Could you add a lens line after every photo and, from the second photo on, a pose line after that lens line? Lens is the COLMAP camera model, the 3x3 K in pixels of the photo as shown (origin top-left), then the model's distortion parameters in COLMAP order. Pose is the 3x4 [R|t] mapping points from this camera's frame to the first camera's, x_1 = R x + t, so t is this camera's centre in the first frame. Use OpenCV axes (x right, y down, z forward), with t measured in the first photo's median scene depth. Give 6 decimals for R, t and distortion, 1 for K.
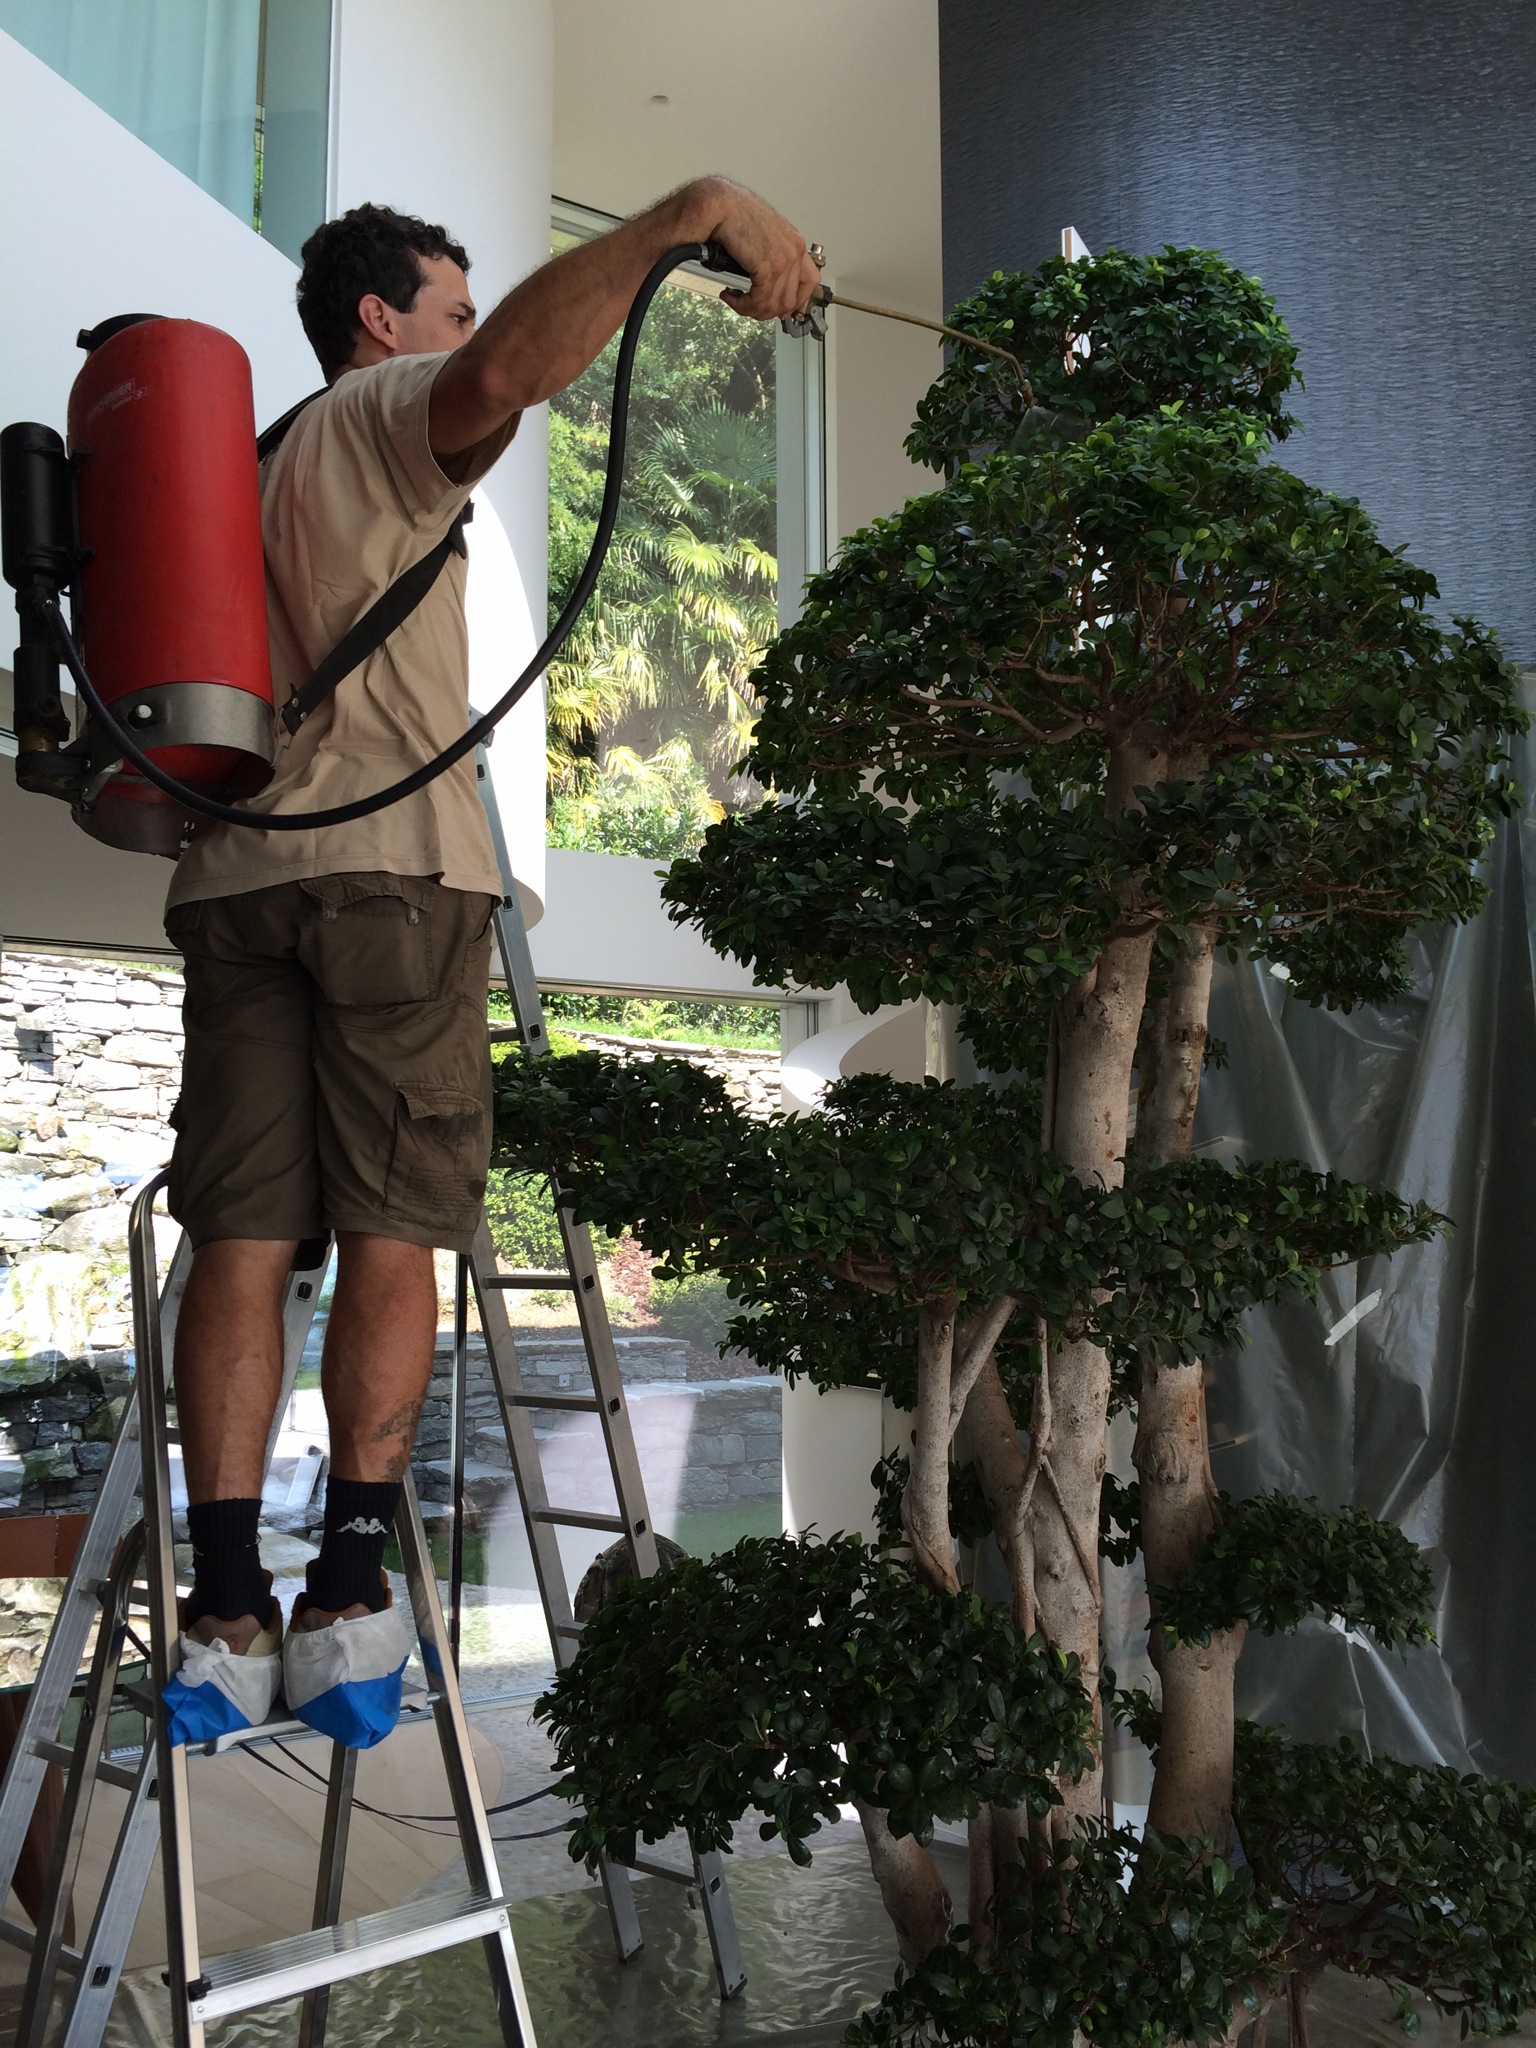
lens RADIAL K [[1737.5, 0, 777.5], [0, 1737.5, 1025.9], [0, 0, 1]] dist [0.083109, -0.117439]
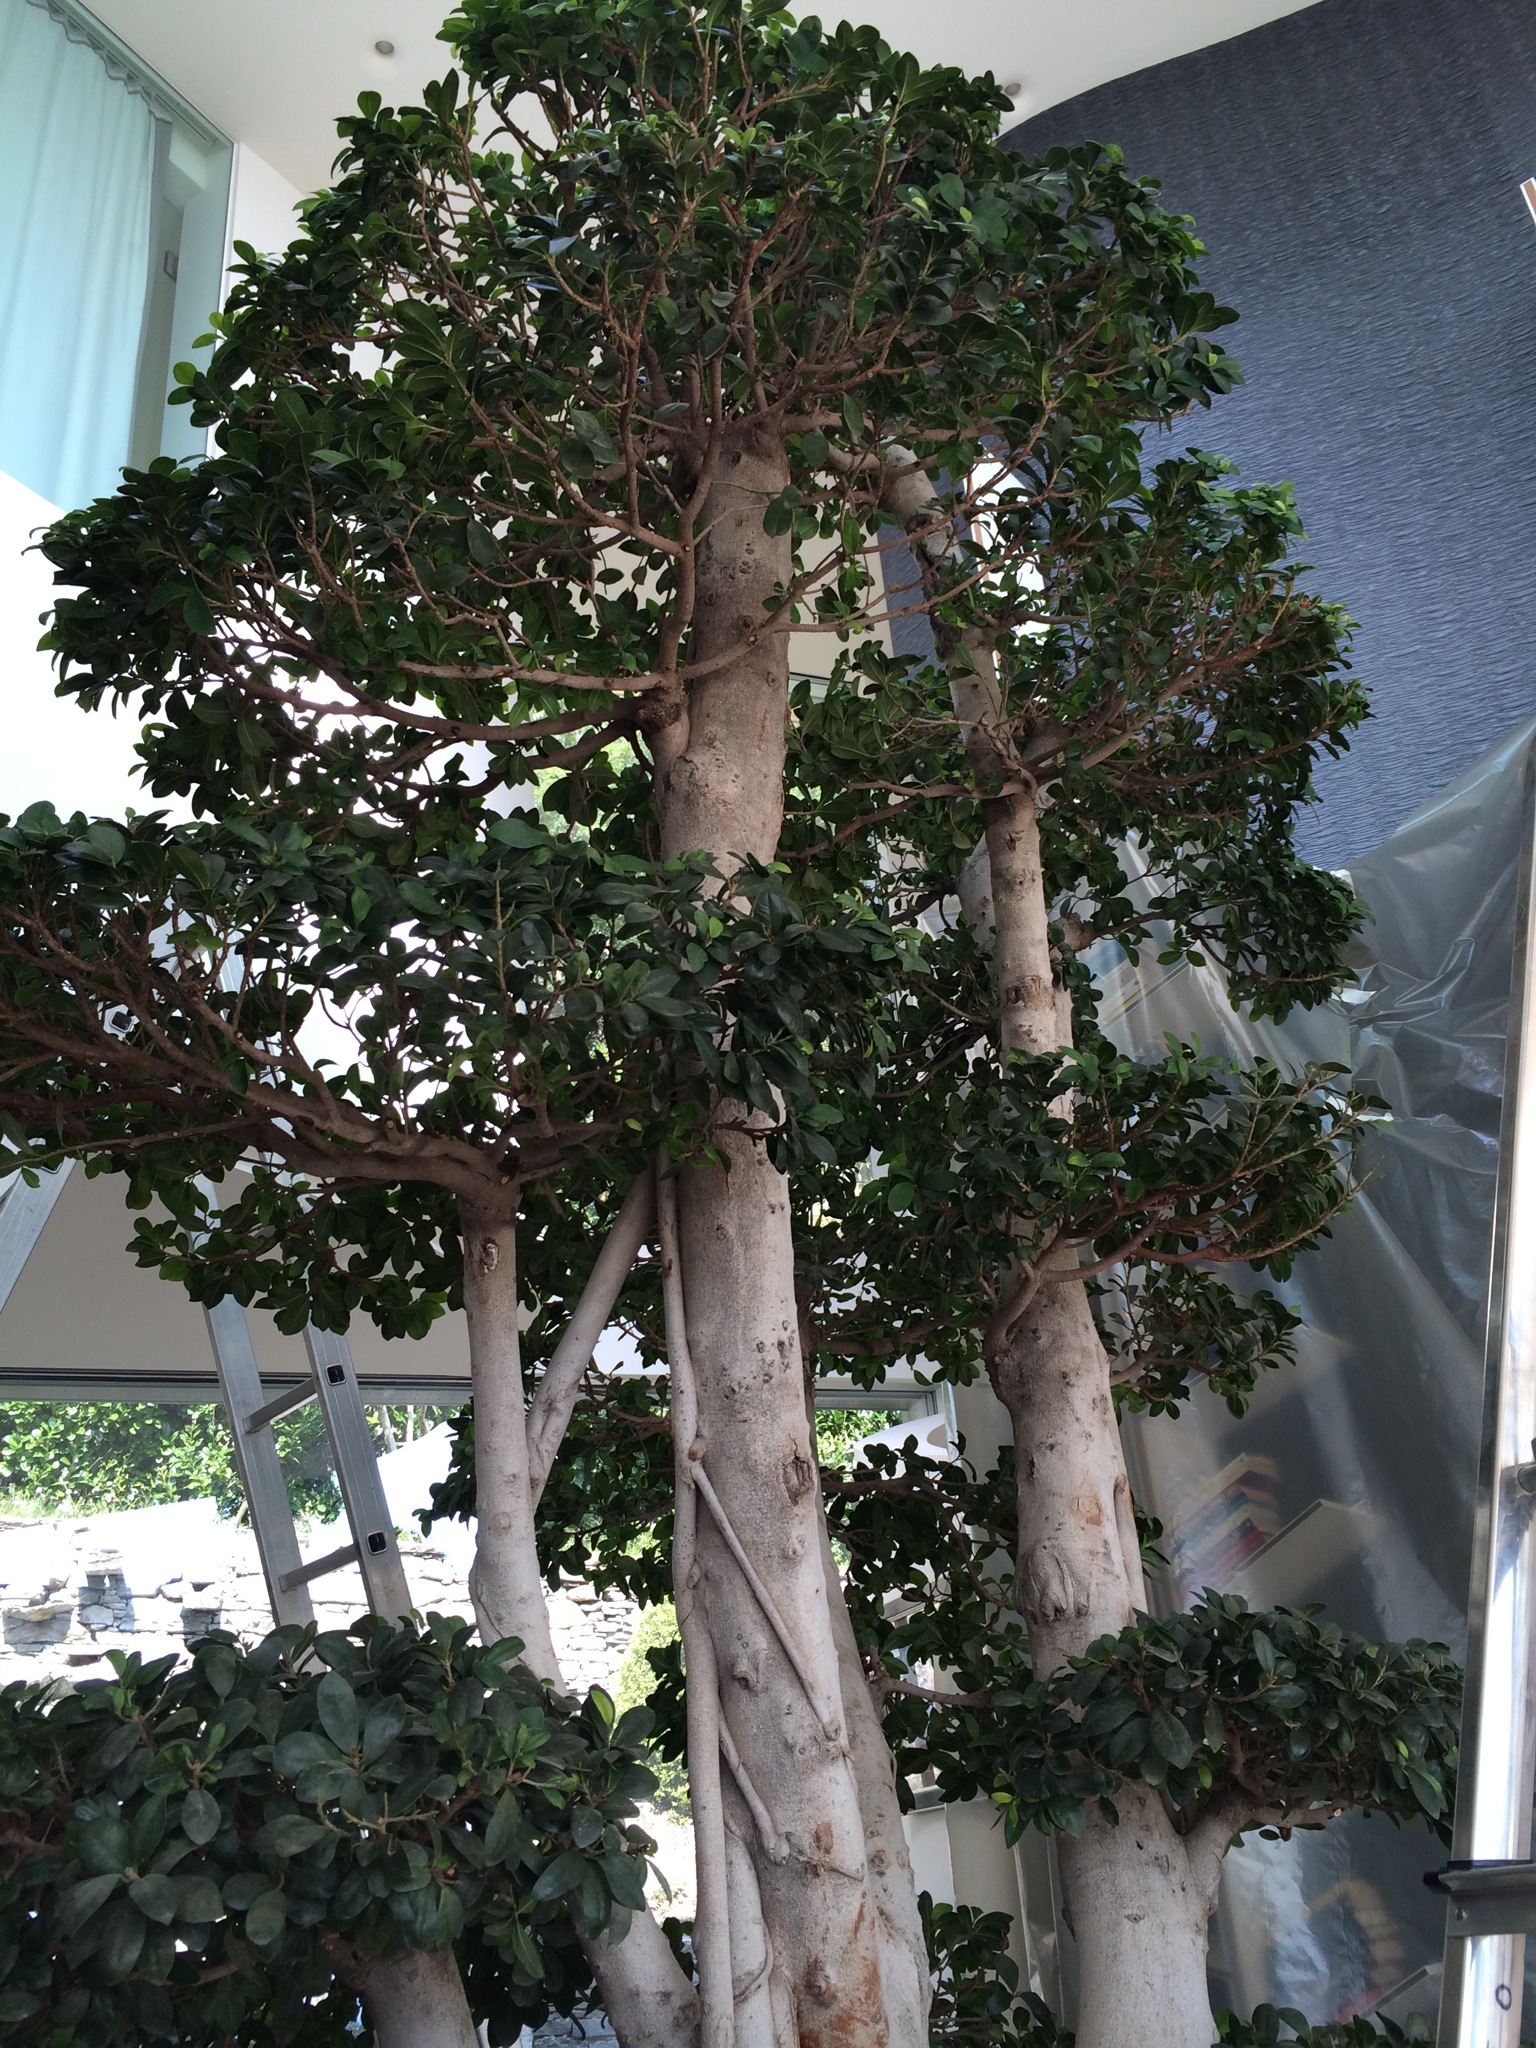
lens RADIAL K [[1744.5, 0, 775.6], [0, 1744.5, 1030.2], [0, 0, 1]] dist [0.081645, -0.118428]
pose [[0.976160, -0.160575, -0.146042, 0.154563], [0.102003, 0.933280, -0.344359, 0.167226], [0.191593, 0.321253, 0.927410, 0.202945]]
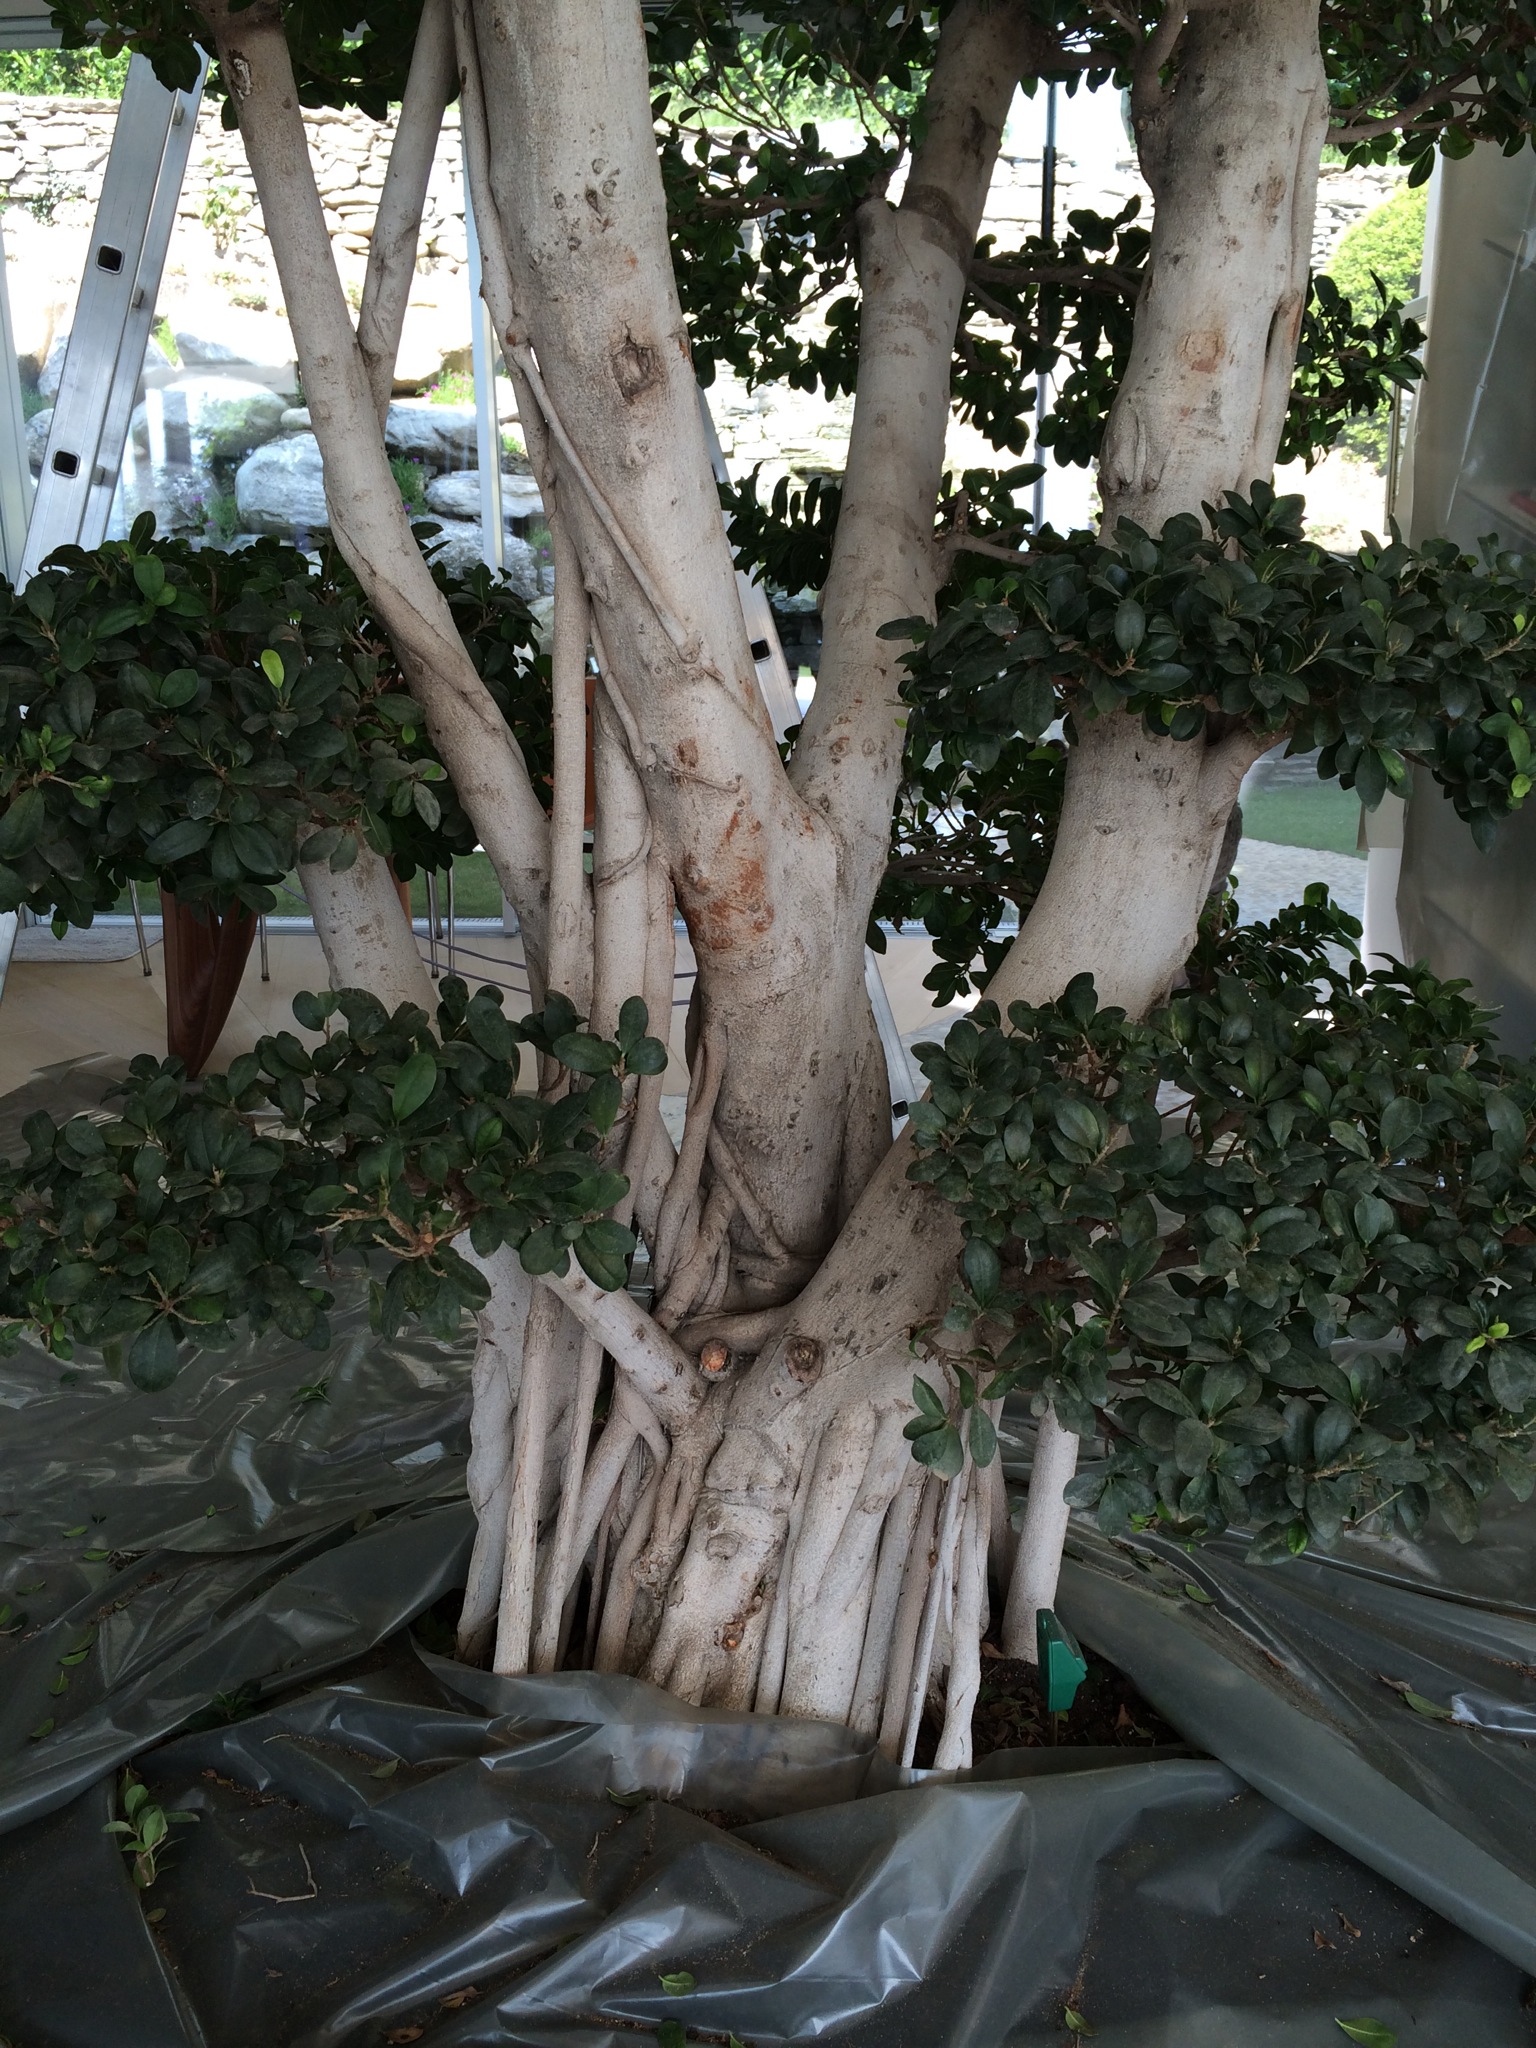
lens RADIAL K [[1737.5, 0, 777.5], [0, 1737.5, 1025.9], [0, 0, 1]] dist [0.083109, -0.117439]
pose [[0.819031, 0.150198, -0.553741, 0.277711], [0.074319, 0.929223, 0.361969, 0.131055], [0.568916, -0.337617, 0.749899, 0.310393]]
